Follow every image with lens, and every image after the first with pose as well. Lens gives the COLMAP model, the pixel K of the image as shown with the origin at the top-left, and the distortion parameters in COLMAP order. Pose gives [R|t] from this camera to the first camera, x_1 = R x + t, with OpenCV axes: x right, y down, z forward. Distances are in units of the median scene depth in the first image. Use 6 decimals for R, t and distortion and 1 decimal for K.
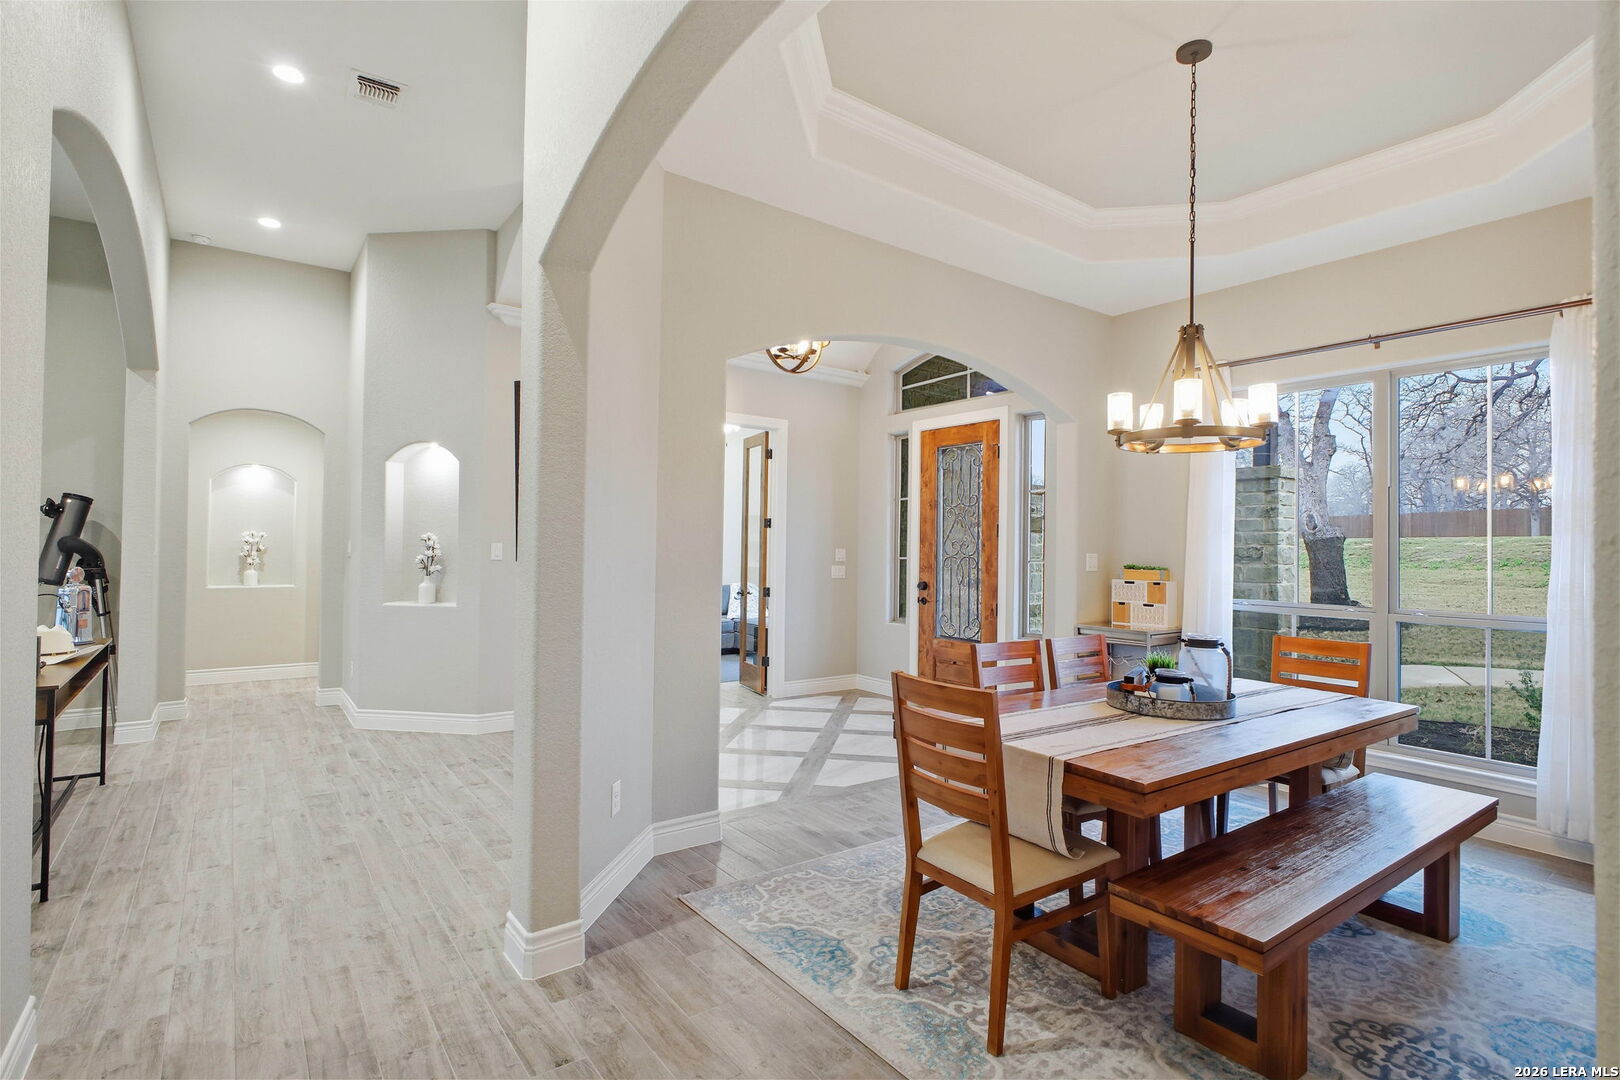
lens RADIAL K [[780.0, 0, 813.2], [0, 780.0, 535.6], [0, 0, 1]] dist [-0.001357, -0.000322]
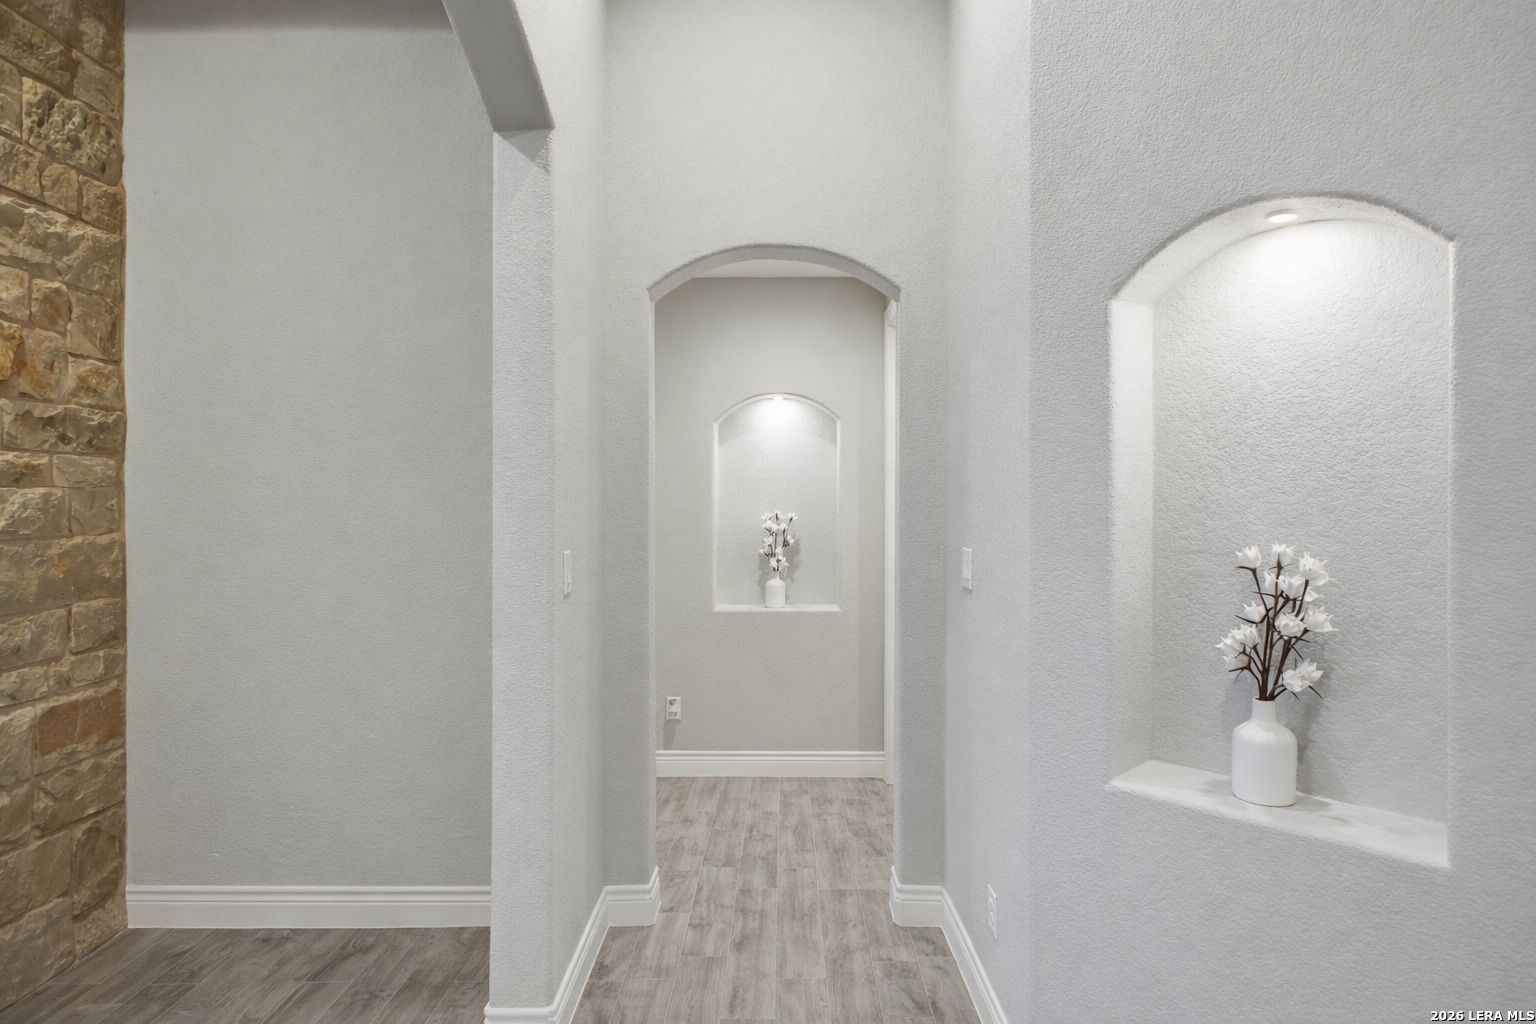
lens RADIAL K [[907.5, 0, 771.2], [0, 907.5, 485.9], [0, 0, 1]] dist [0.007875, 0.001810]
pose [[0.794986, -0.019081, -0.606328, -0.653349], [0.023788, 0.999717, -0.000271, -0.041082], [0.606161, -0.014208, 0.795215, 0.955398]]
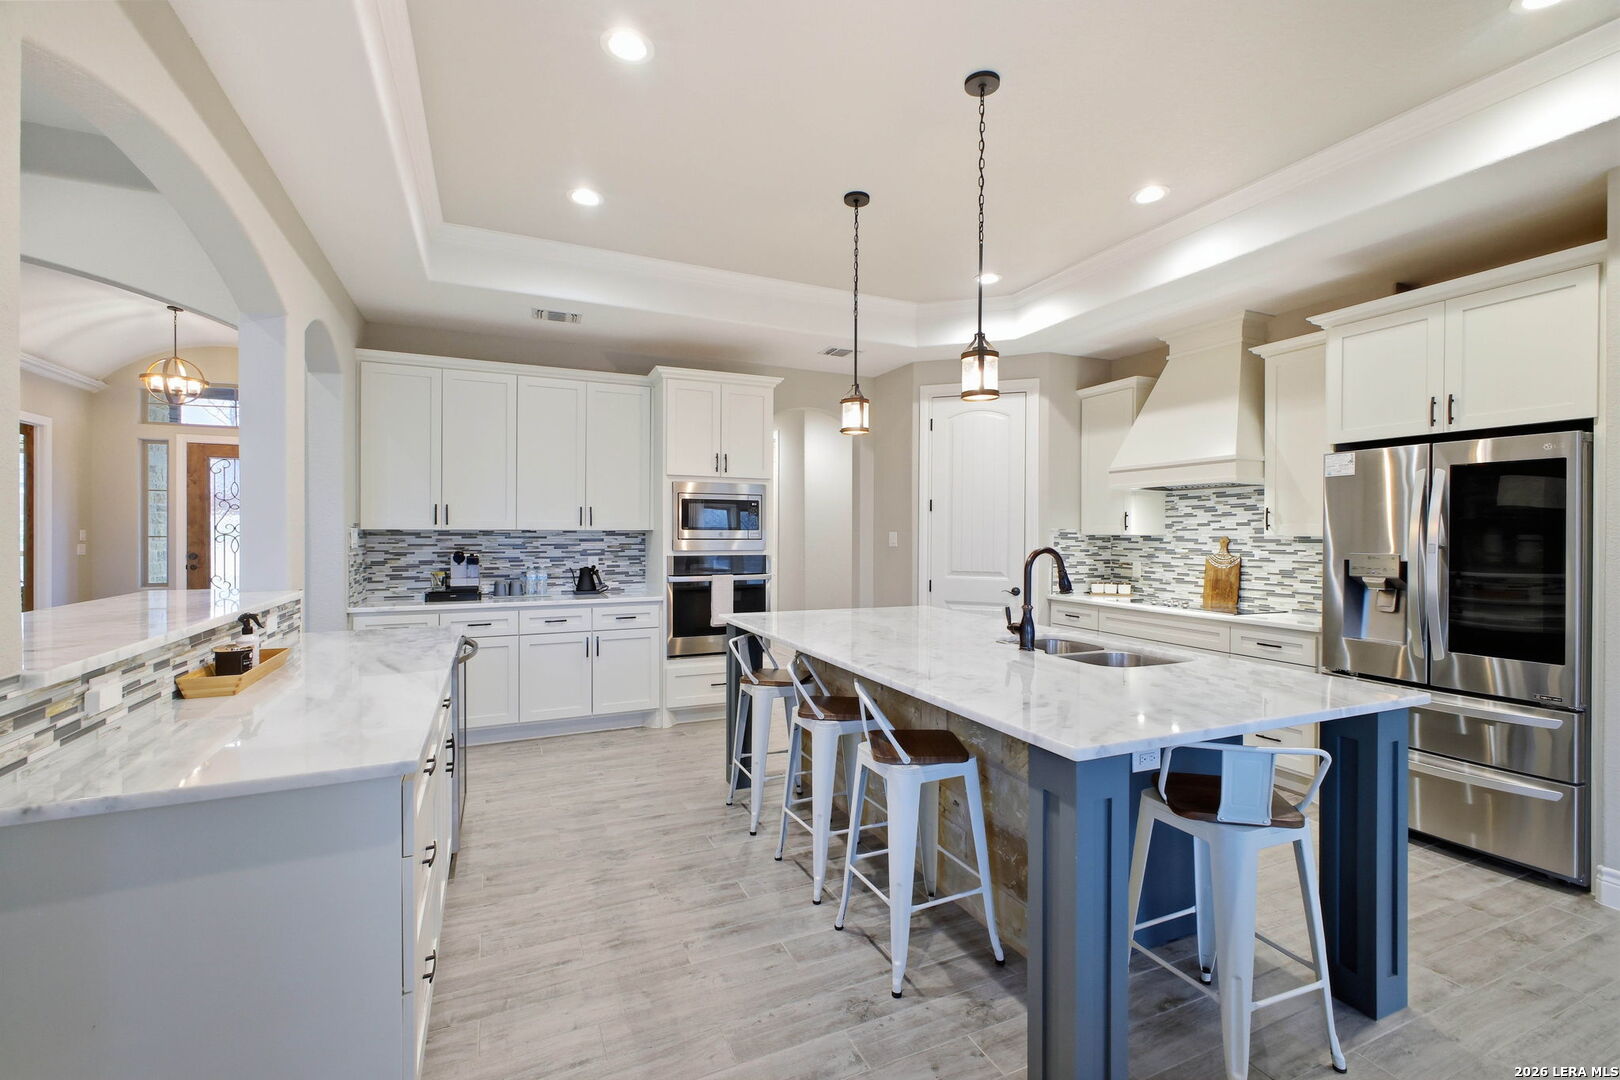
lens RADIAL K [[700.4, 0, 814.4], [0, 700.4, 533.4], [0, 0, 1]] dist [0.002144, -0.000340]
pose [[0.203344, -0.015464, 0.978985, -1.501974], [-0.016042, 0.999688, 0.019123, -0.029919], [-0.978976, -0.019593, 0.203033, -0.566551]]
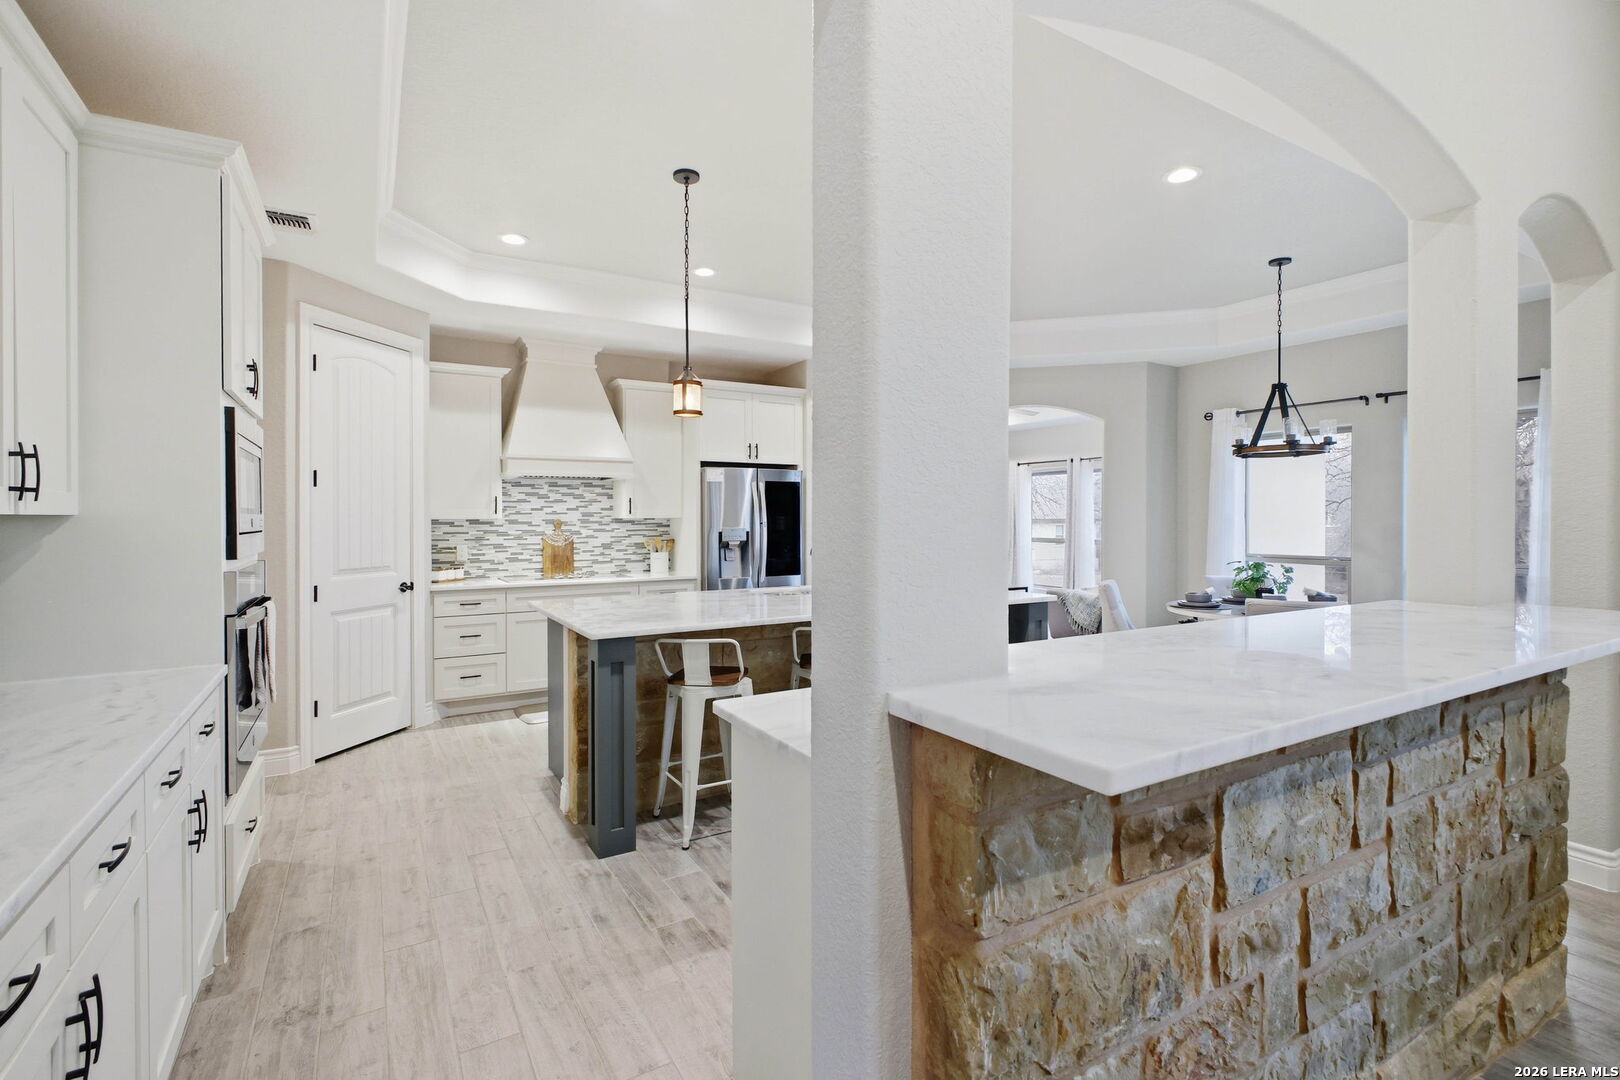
lens RADIAL K [[742.8, 0, 809.0], [0, 742.8, 520.9], [0, 0, 1]] dist [0.005882, 0.000029]
pose [[-0.994984, -0.013269, 0.099148, -0.862977], [-0.014157, 0.999866, -0.008259, -0.004482], [-0.099025, -0.009621, -0.995038, 0.470652]]
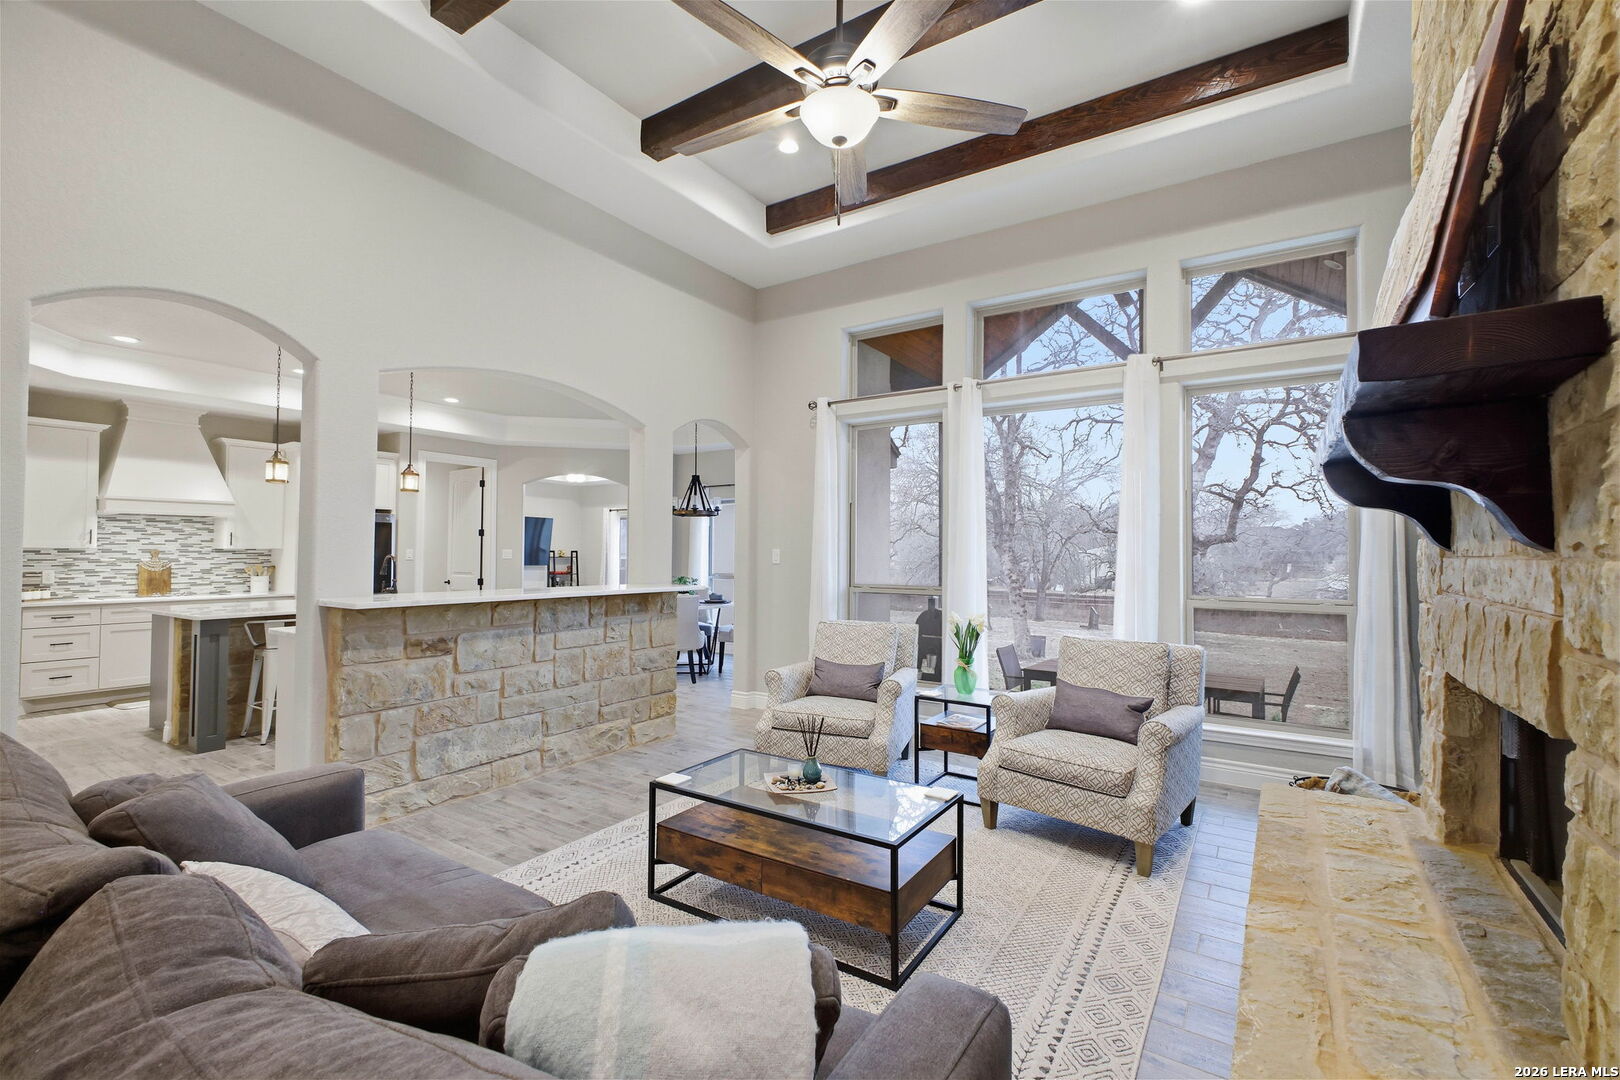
lens RADIAL K [[700.4, 0, 814.4], [0, 700.4, 533.4], [0, 0, 1]] dist [0.002144, -0.000340]
pose [[-0.938290, -0.029025, -0.344631, -1.133401], [-0.013899, 0.998832, -0.046281, 0.006139], [0.345571, -0.038635, -0.937597, 1.205160]]
